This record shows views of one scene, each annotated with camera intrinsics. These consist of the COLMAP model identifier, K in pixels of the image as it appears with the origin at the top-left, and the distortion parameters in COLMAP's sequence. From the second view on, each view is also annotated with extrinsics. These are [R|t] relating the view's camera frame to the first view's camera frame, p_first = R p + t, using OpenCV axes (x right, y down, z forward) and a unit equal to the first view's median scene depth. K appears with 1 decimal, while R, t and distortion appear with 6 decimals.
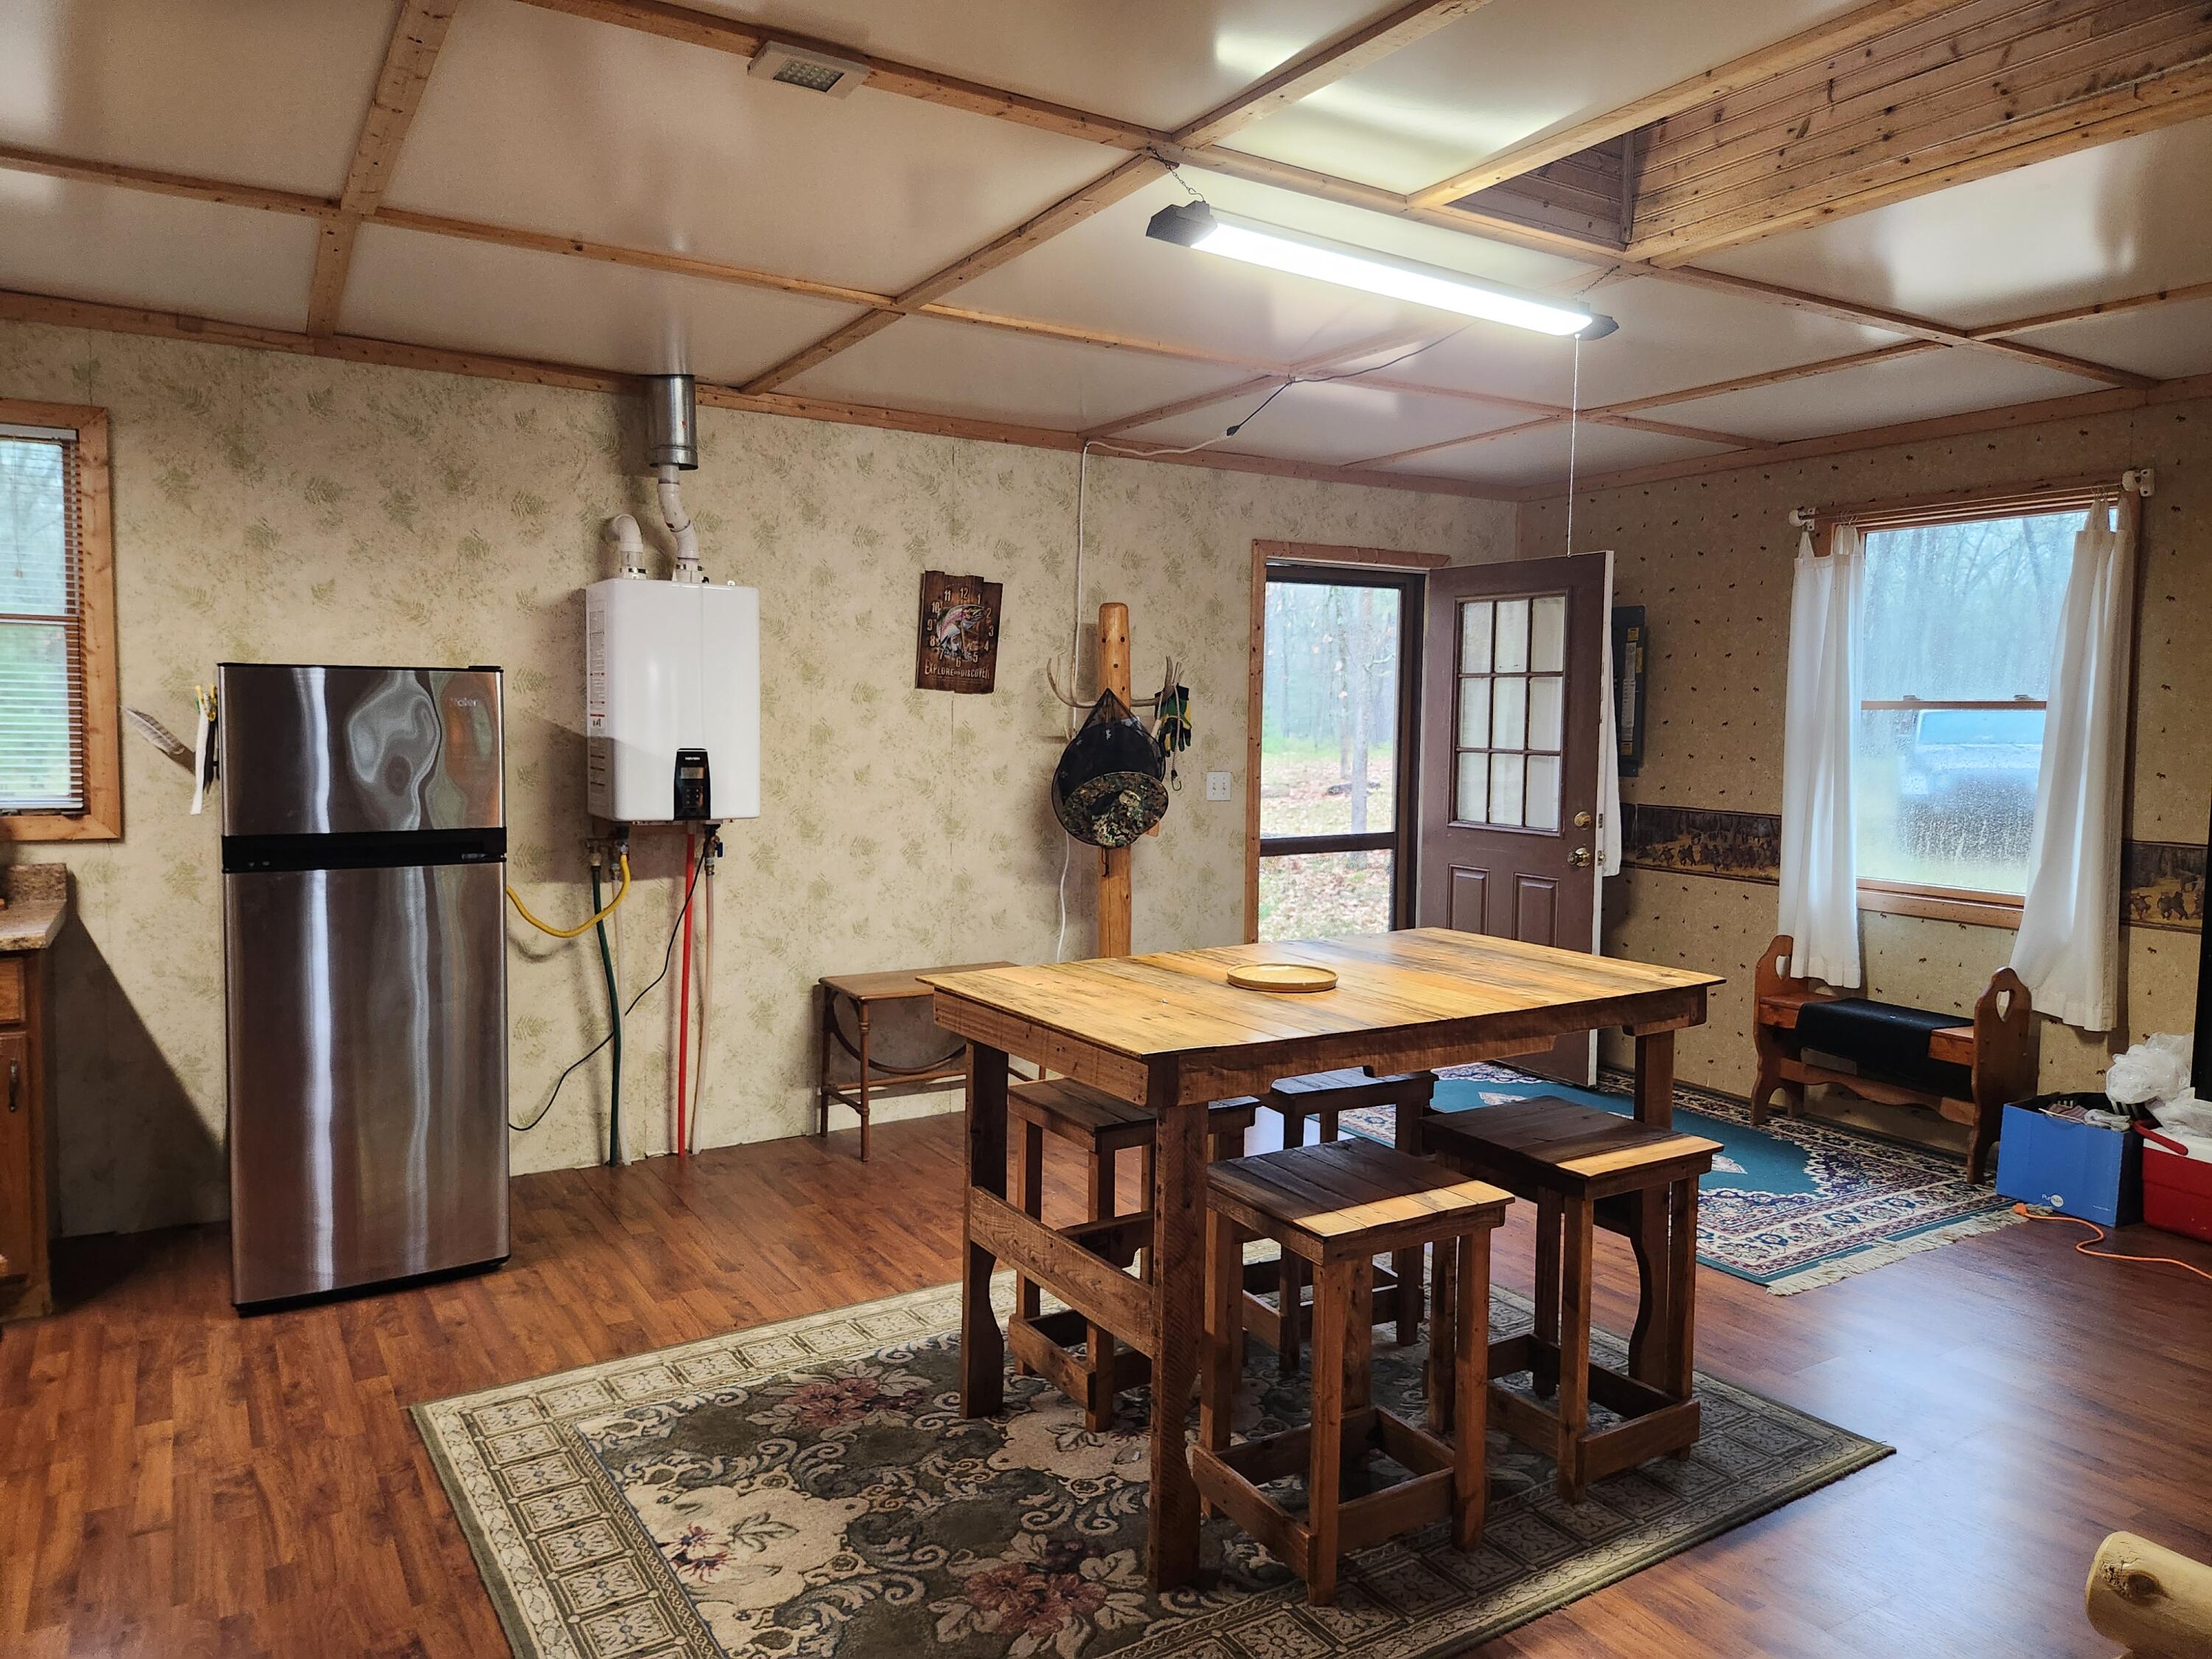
lens RADIAL K [[1473.5, 0, 1101.7], [0, 1473.5, 799.0], [0, 0, 1]] dist [0.075417, -0.063523]
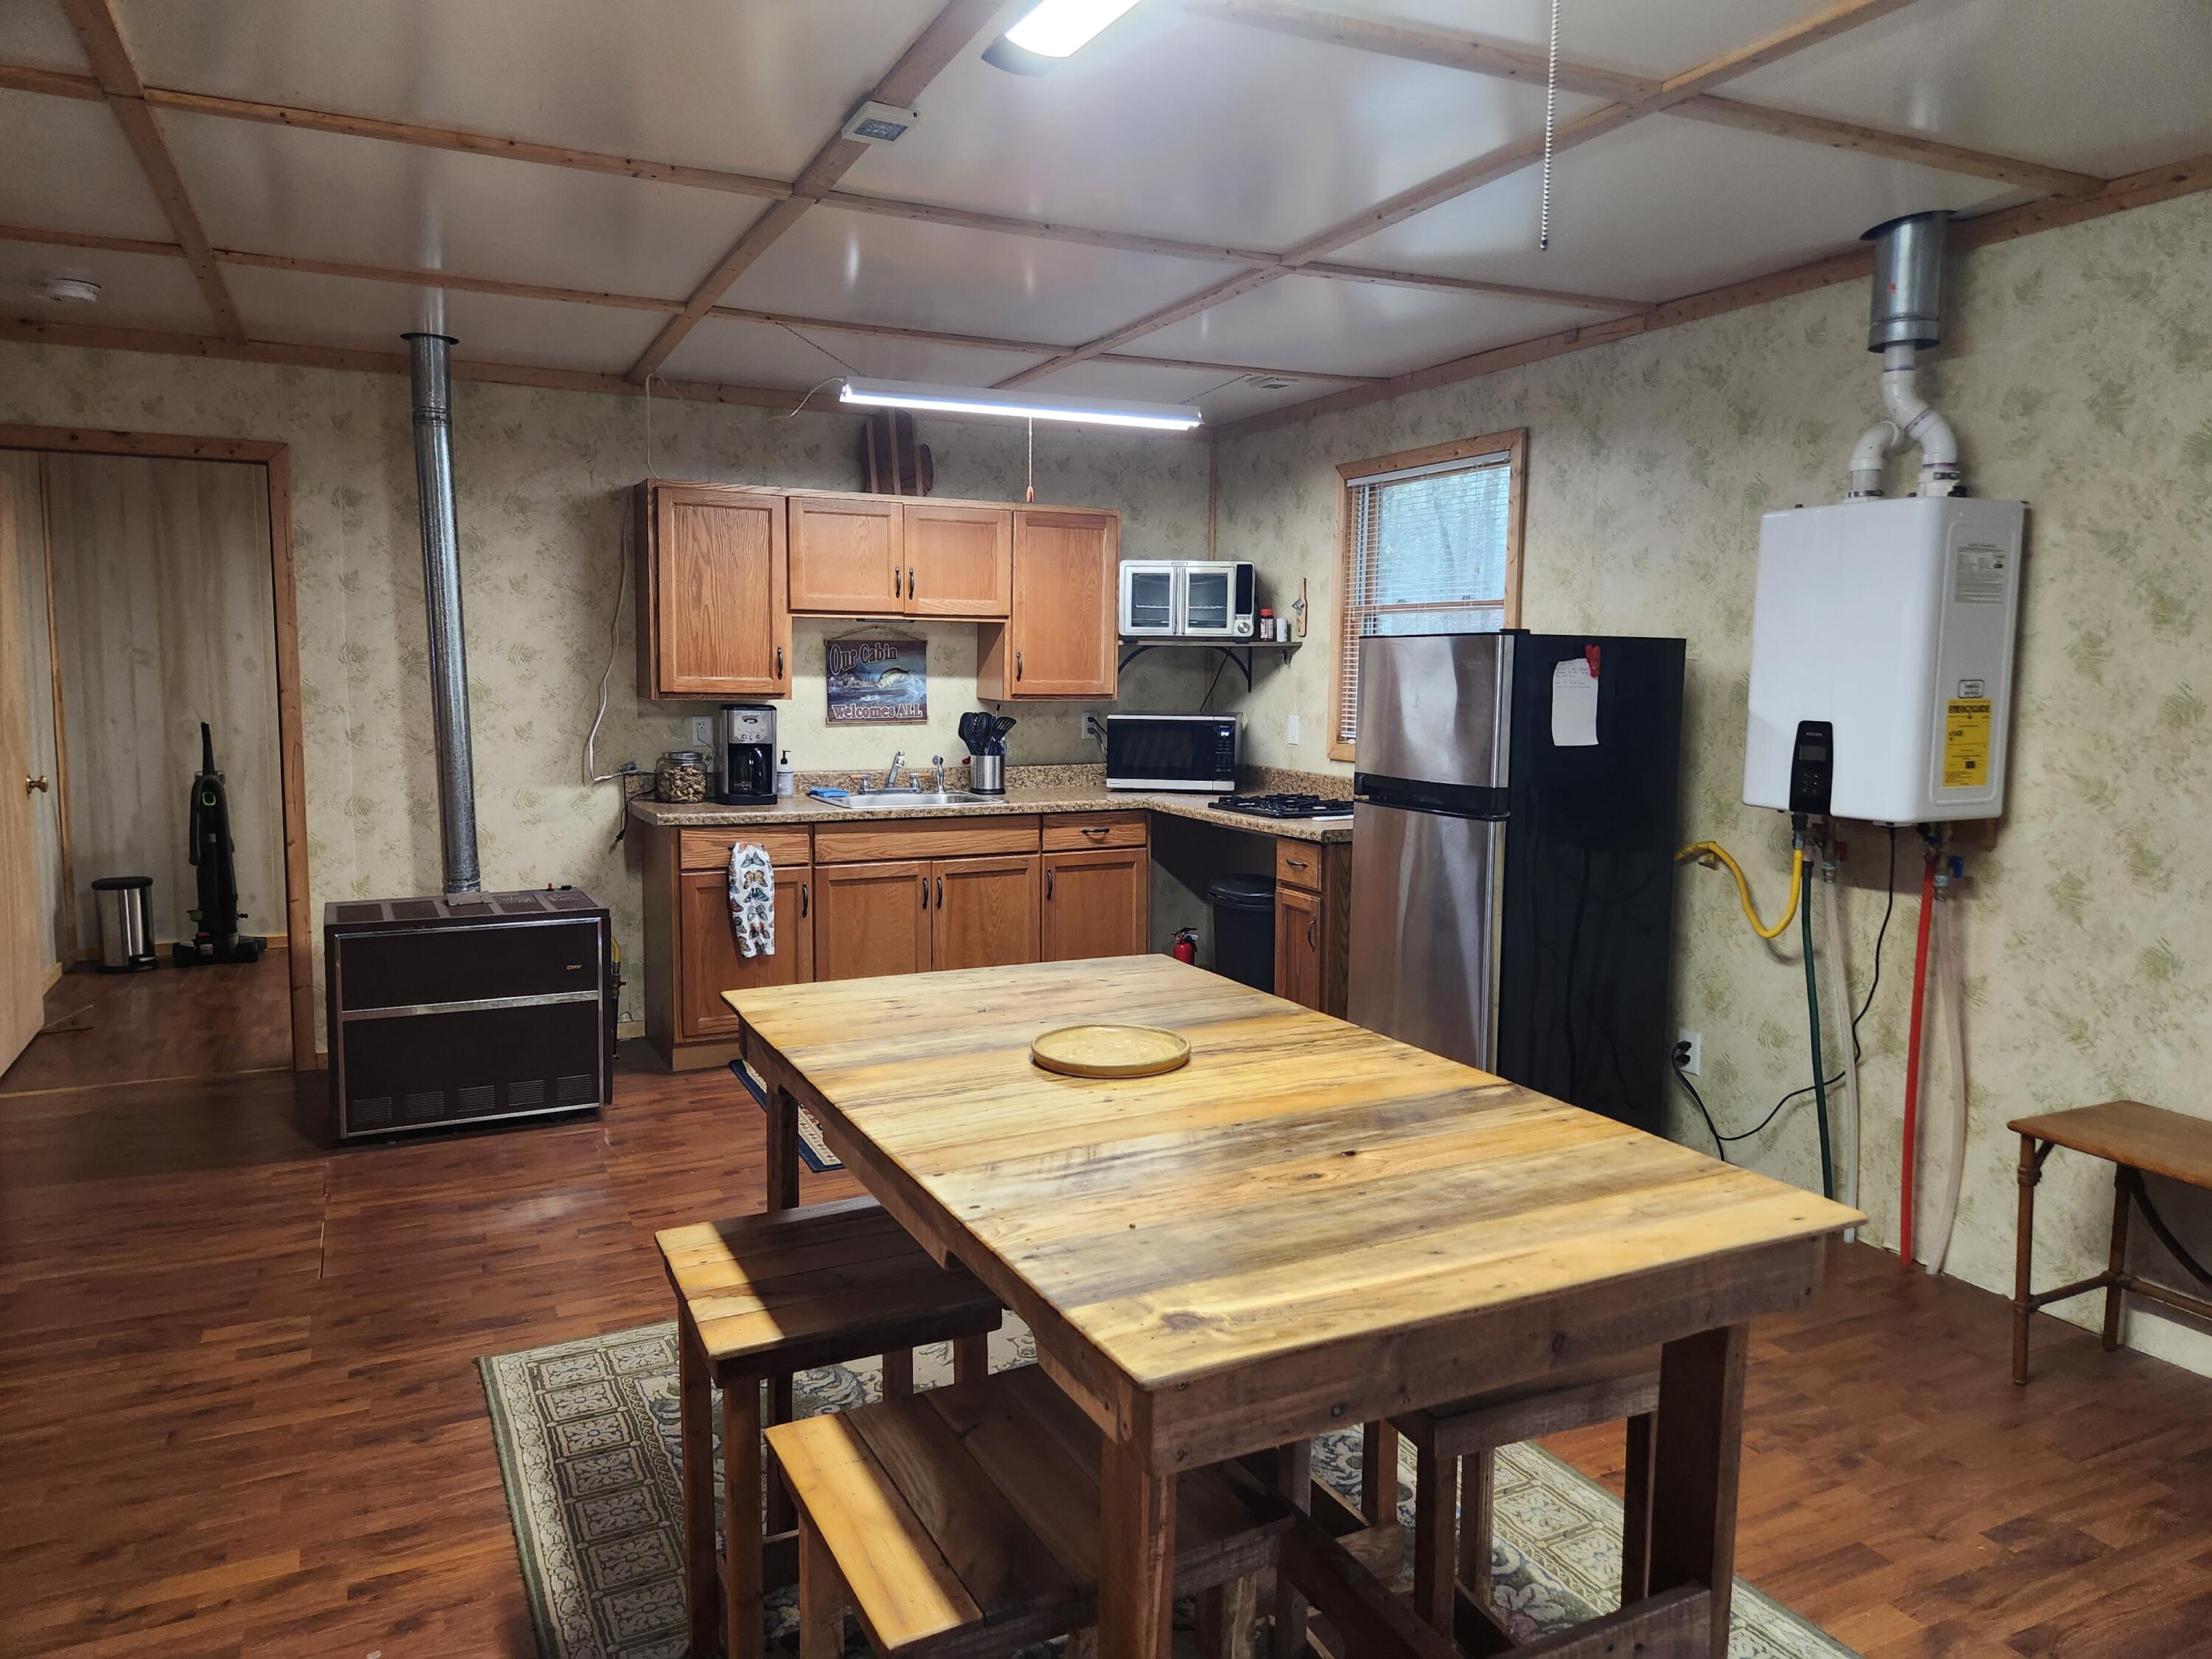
lens RADIAL K [[1473.5, 0, 1101.7], [0, 1473.5, 799.0], [0, 0, 1]] dist [0.075417, -0.063523]
pose [[-0.093193, 0.081335, -0.992320, 0.494731], [-0.065123, 0.994026, 0.087591, -0.034933], [0.993516, 0.072786, -0.087340, 0.648350]]
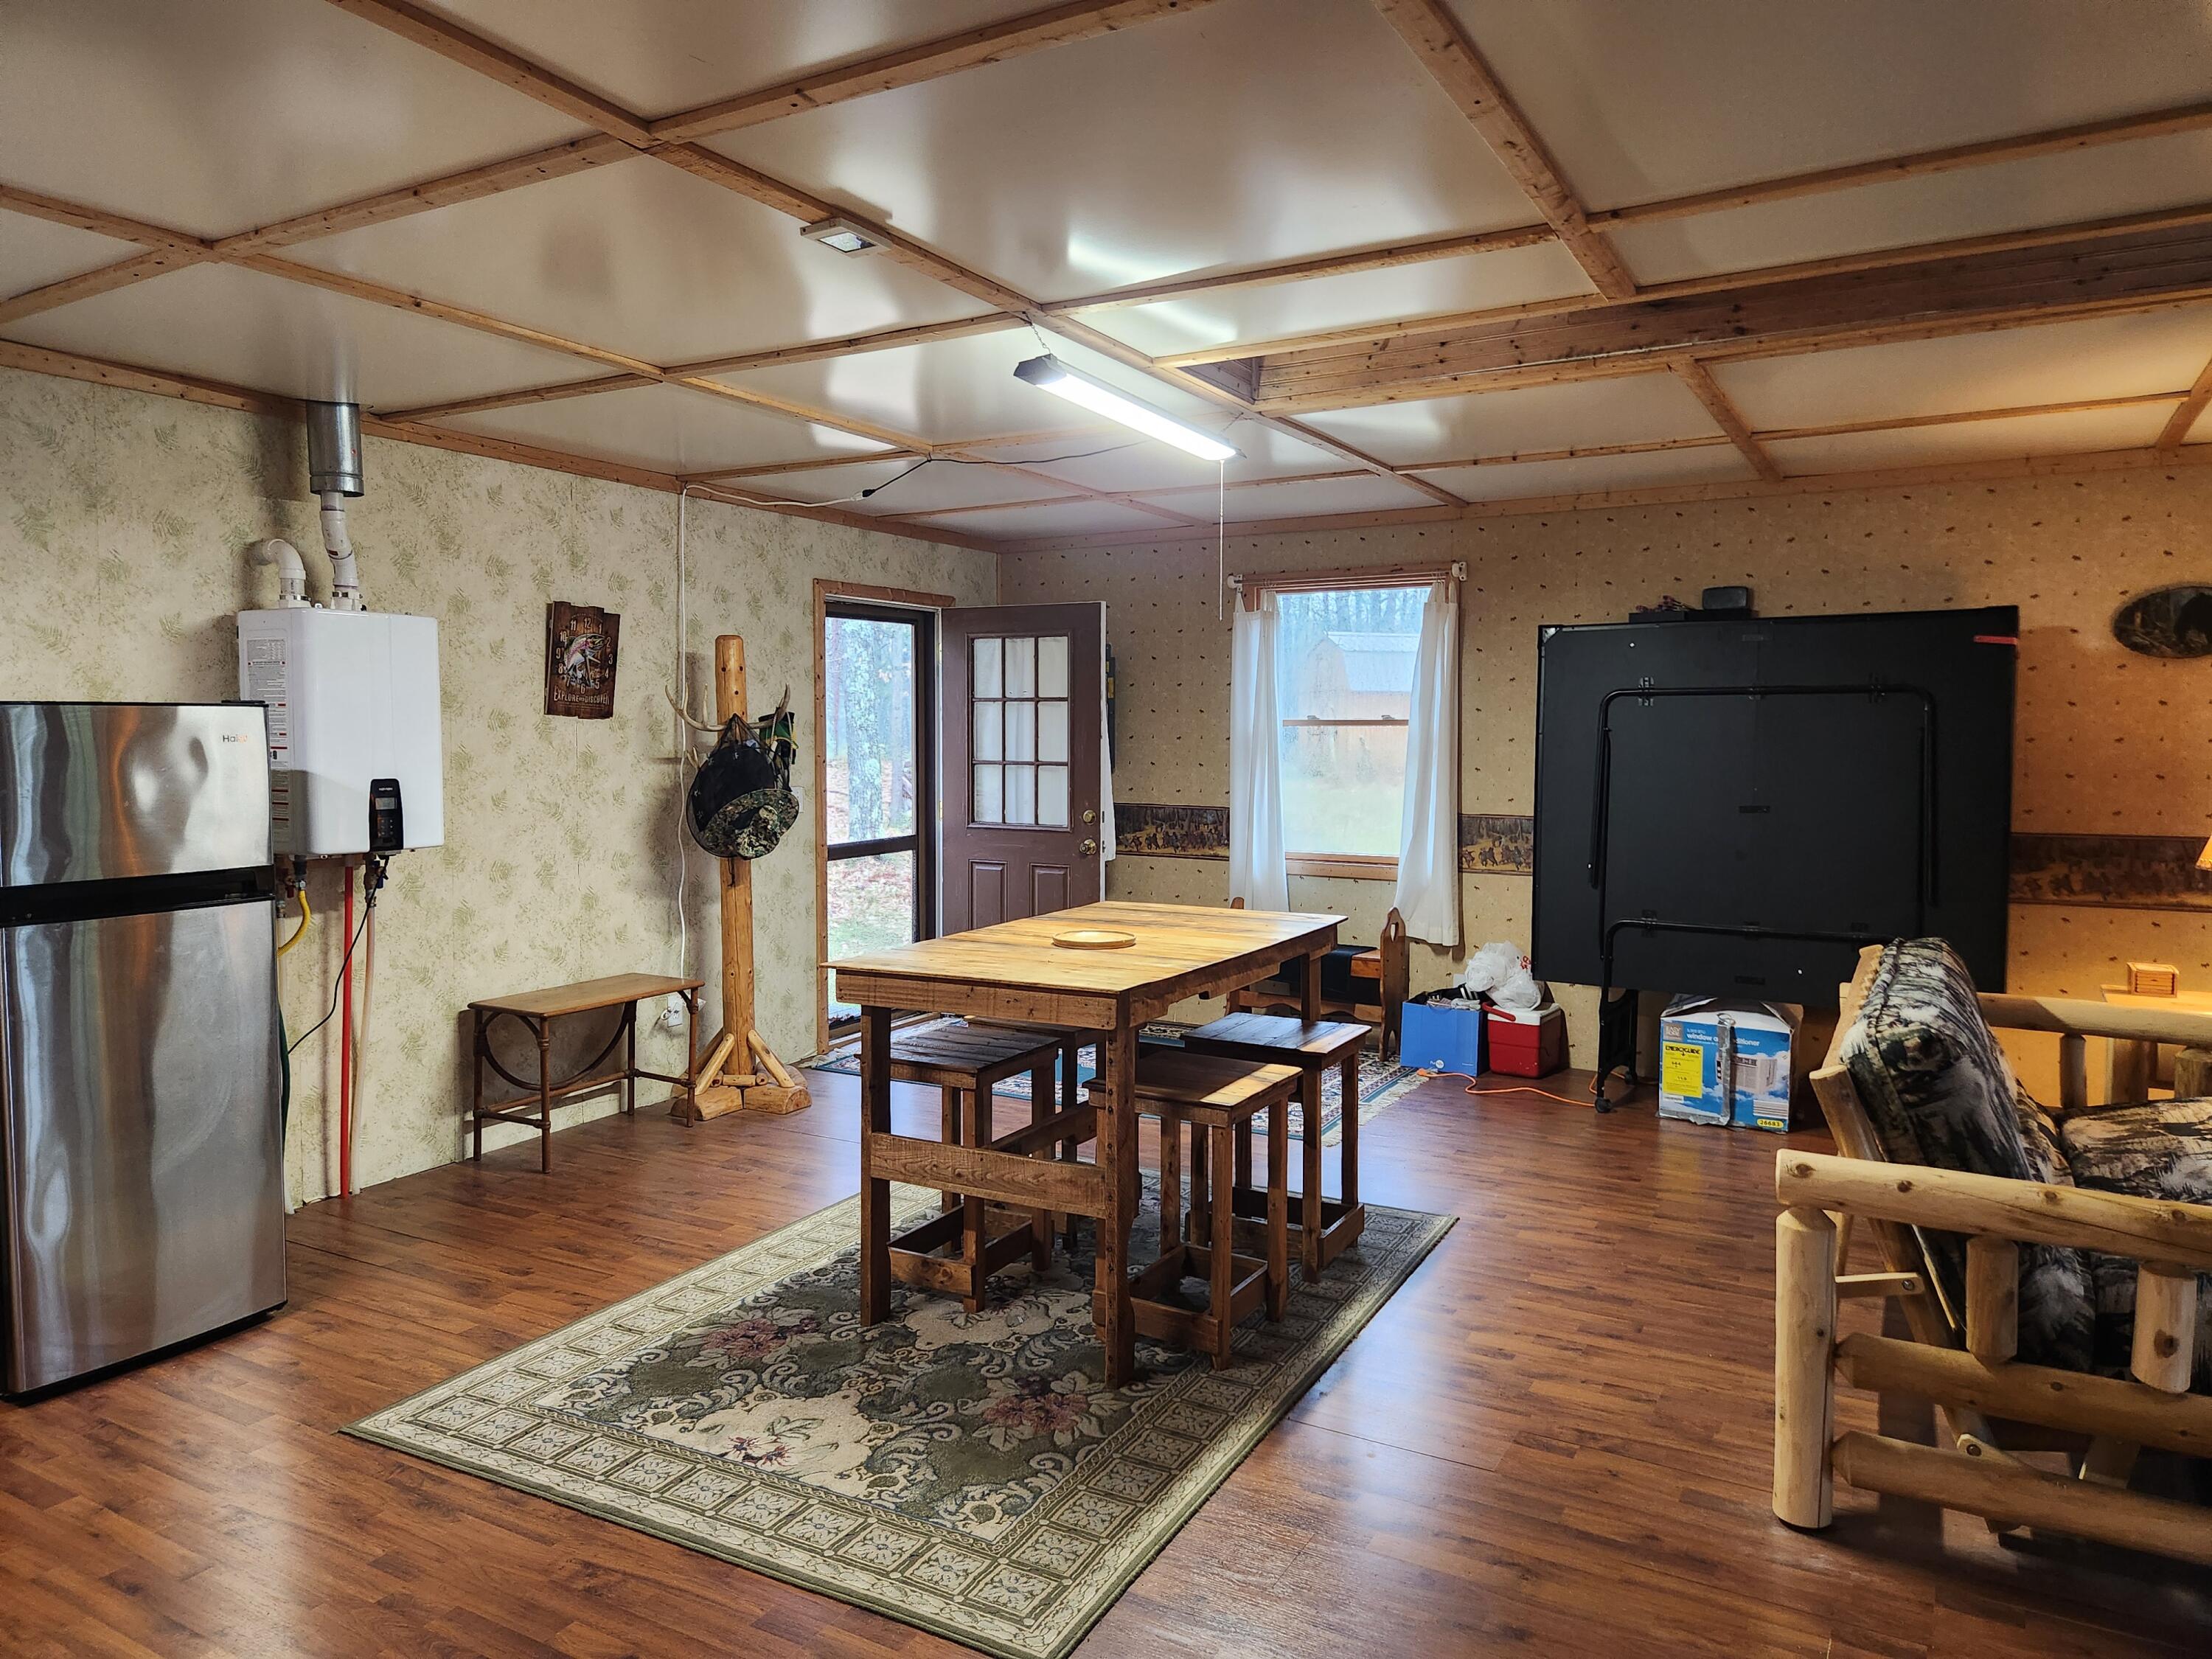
lens RADIAL K [[1464.8, 0, 1071.1], [0, 1464.8, 795.1], [0, 0, 1]] dist [0.077494, -0.062163]
pose [[0.884273, -0.033581, 0.465761, -0.309190], [0.037998, 0.999278, -0.000094, -0.005266], [-0.465422, 0.017782, 0.884910, -0.091352]]
